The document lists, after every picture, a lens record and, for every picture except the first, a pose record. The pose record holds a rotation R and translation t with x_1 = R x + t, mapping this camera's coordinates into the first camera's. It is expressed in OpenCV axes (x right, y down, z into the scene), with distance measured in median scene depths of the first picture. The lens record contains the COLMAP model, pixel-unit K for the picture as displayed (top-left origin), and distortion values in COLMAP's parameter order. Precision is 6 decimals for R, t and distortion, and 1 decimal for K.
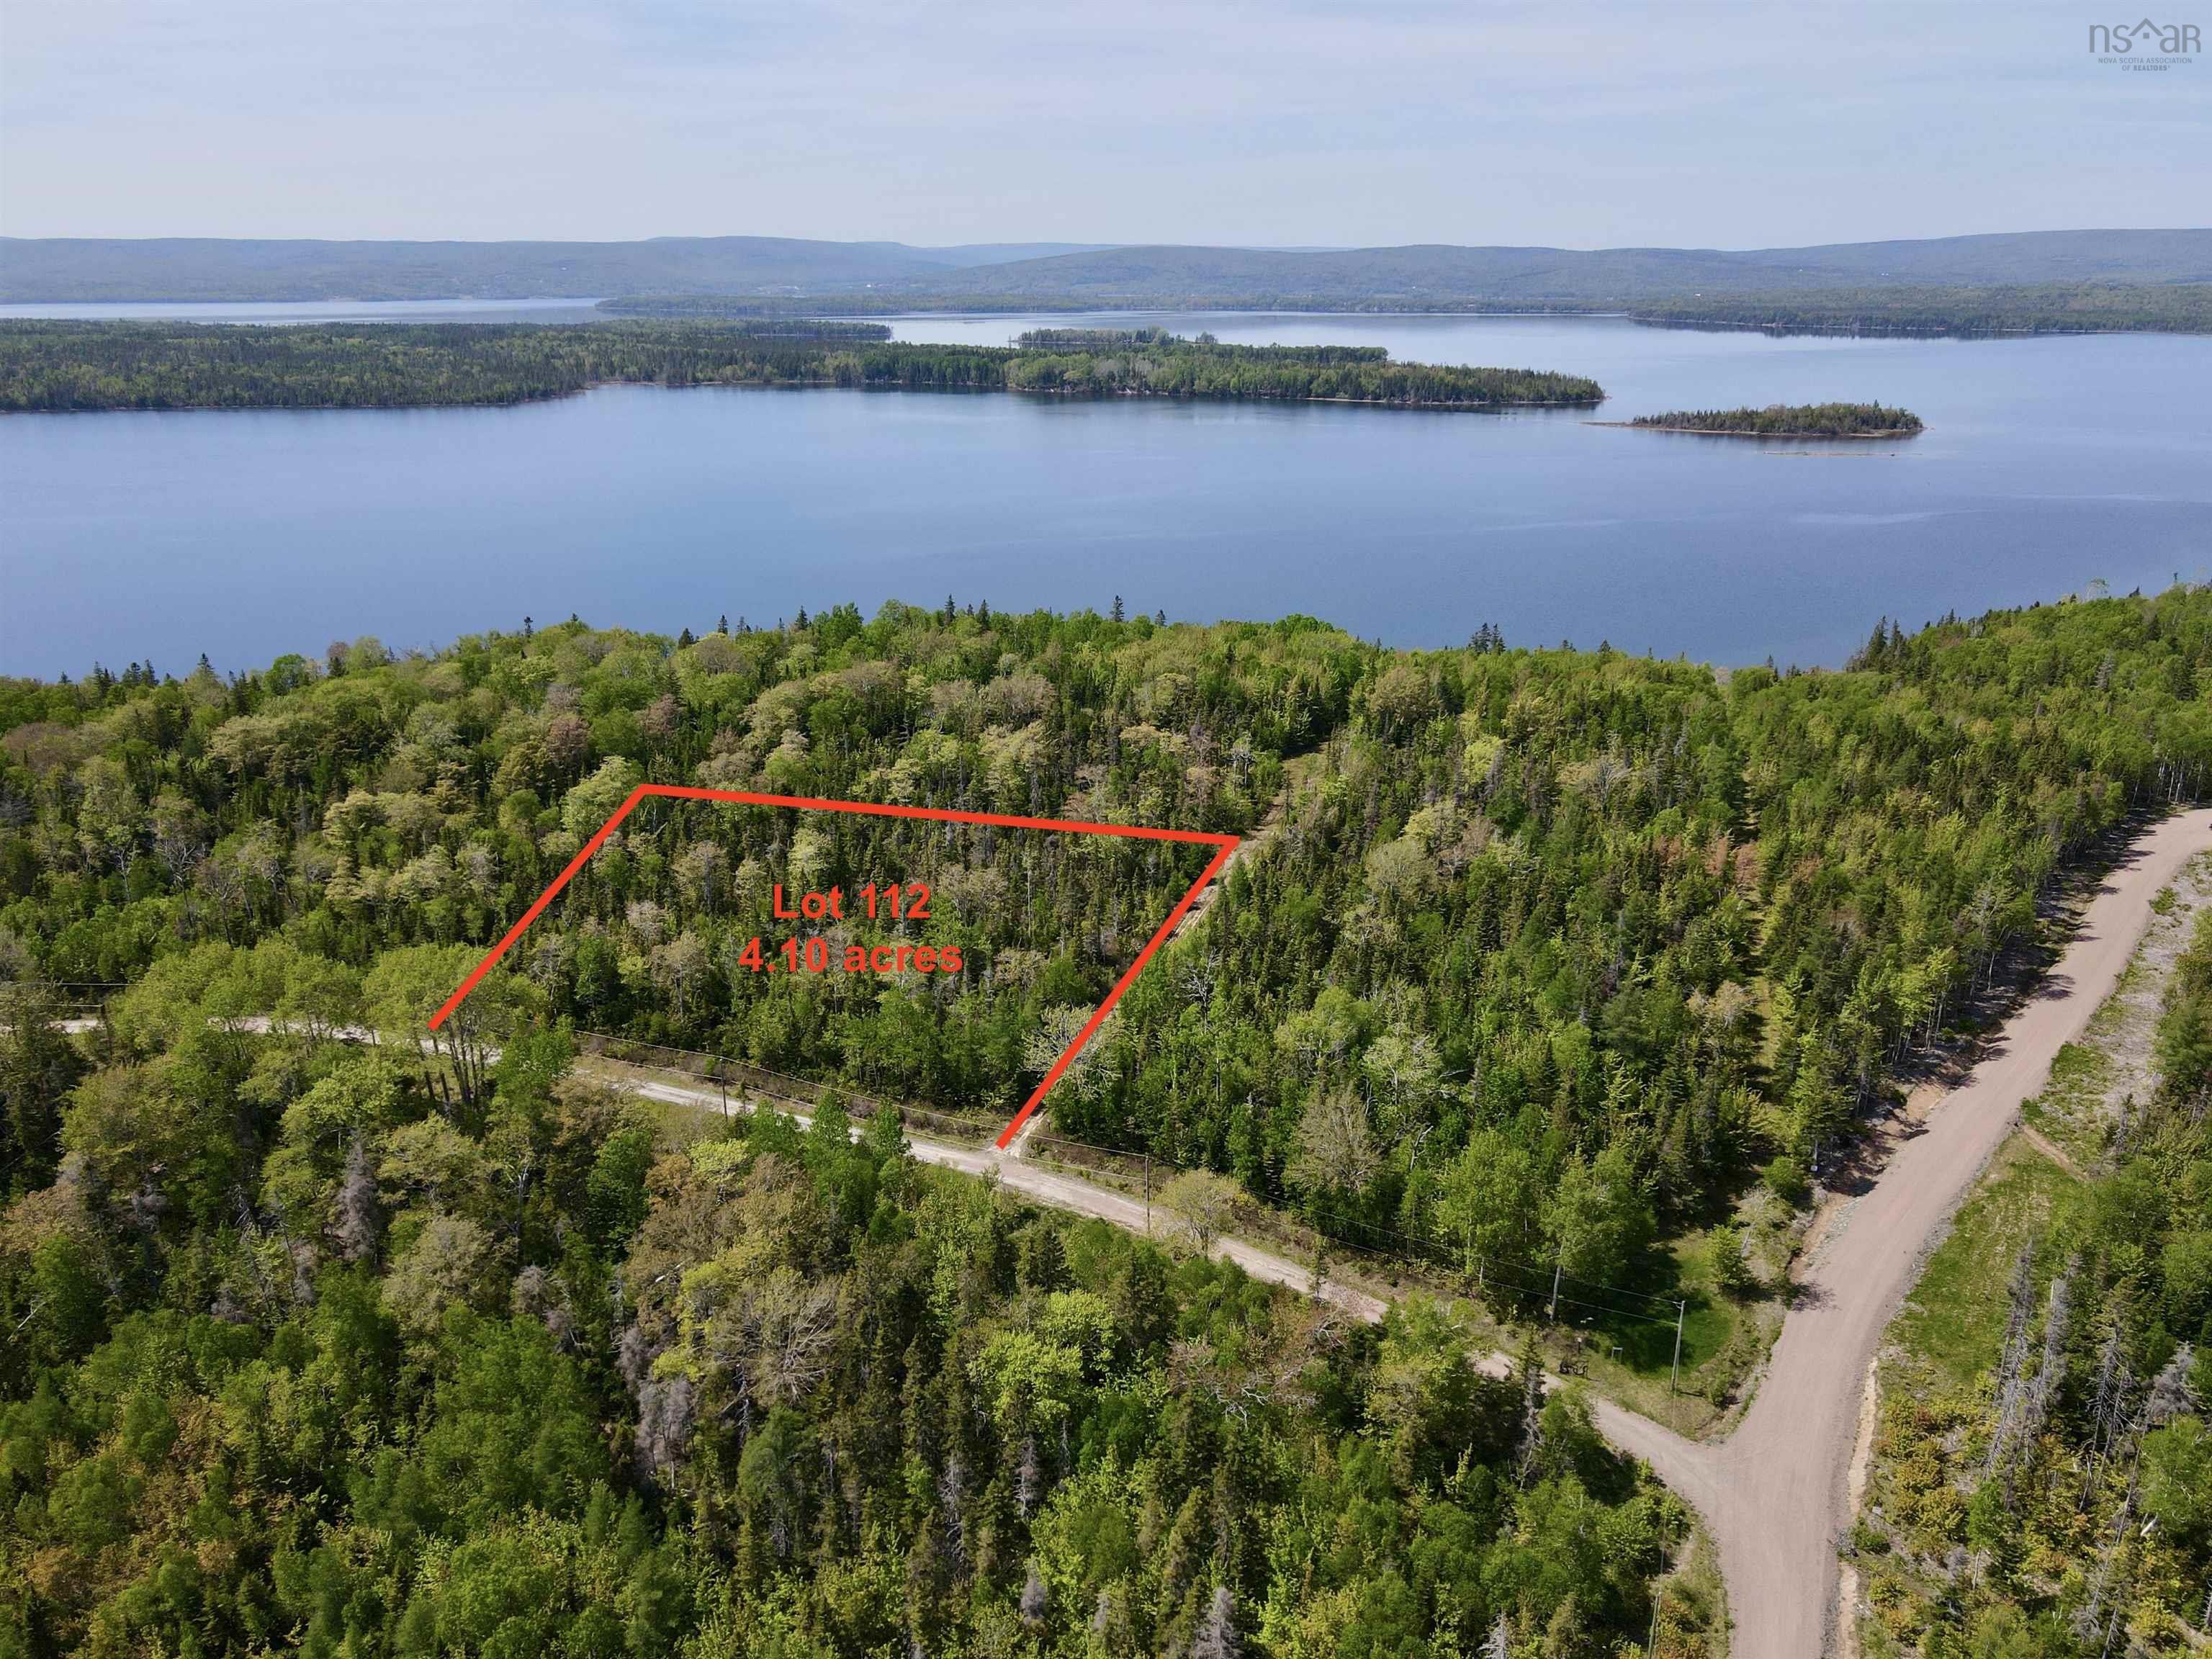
lens RADIAL K [[1546.2, 0, 1106.0], [0, 1546.2, 829.5], [0, 0, 1]] dist [0.003795, 0.009079]
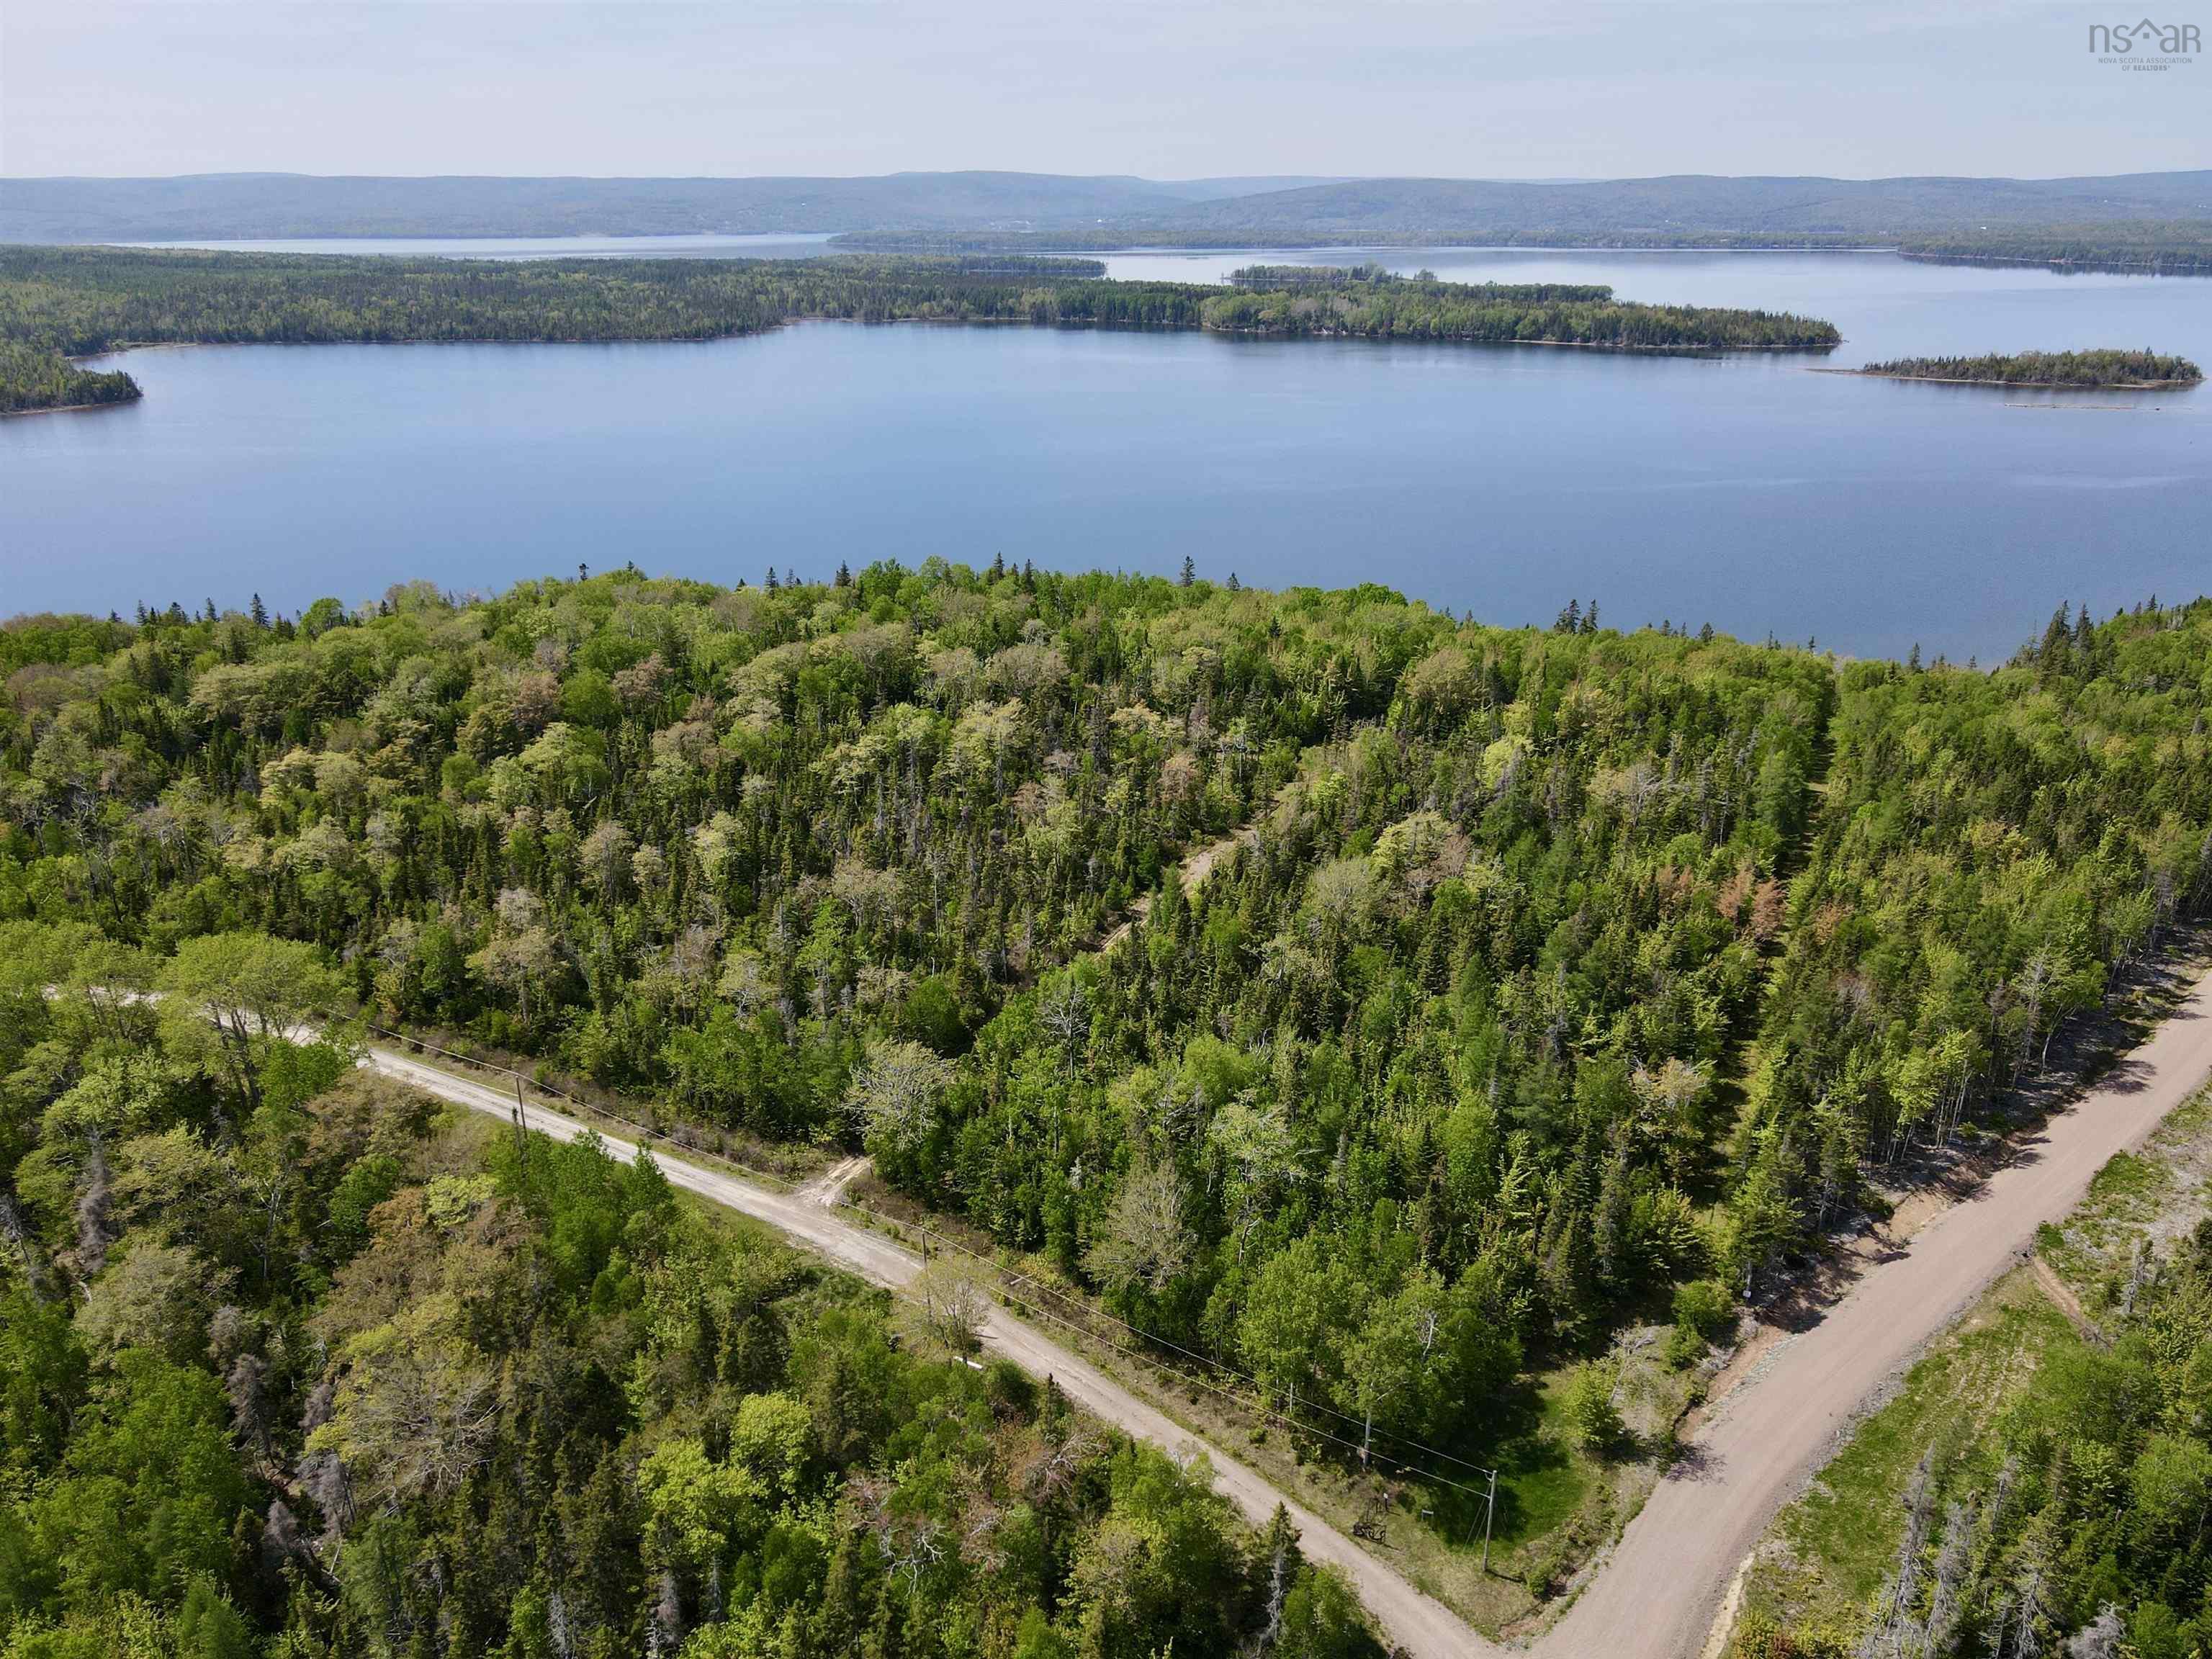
lens RADIAL K [[1553.1, 0, 1106.0], [0, 1553.1, 829.5], [0, 0, 1]] dist [0.006842, 0.006417]
pose [[0.991155, 0.047519, -0.123909, 0.133090], [-0.043123, 0.998350, 0.037930, -0.031094], [0.125507, -0.032251, 0.991568, 0.085211]]
